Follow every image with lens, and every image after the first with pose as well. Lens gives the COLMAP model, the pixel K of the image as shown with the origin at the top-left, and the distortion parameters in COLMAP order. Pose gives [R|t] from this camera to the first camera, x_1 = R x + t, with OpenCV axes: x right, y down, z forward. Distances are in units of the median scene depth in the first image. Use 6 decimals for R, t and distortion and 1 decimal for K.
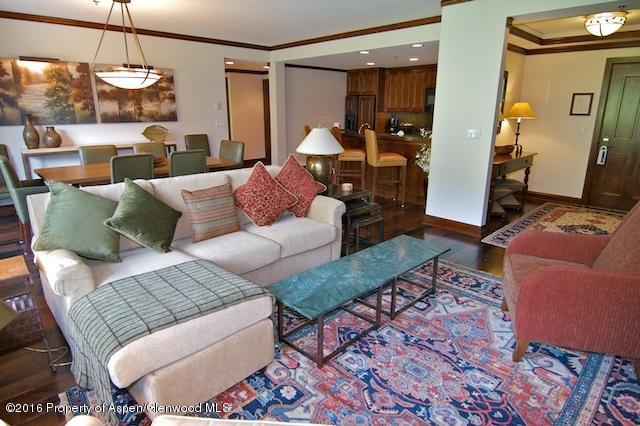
lens RADIAL K [[384.5, 0, 316.8], [0, 384.5, 205.6], [0, 0, 1]] dist [-0.004914, -0.001297]
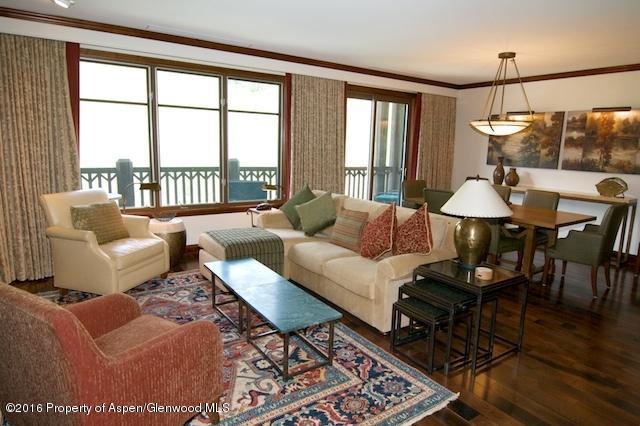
lens RADIAL K [[384.5, 0, 316.8], [0, 384.5, 205.6], [0, 0, 1]] dist [-0.004914, -0.001297]
pose [[-0.171255, 0.148878, -0.973913, 0.566346], [-0.272203, 0.942890, 0.192000, -0.156718], [0.946878, 0.297983, -0.120949, 0.592599]]
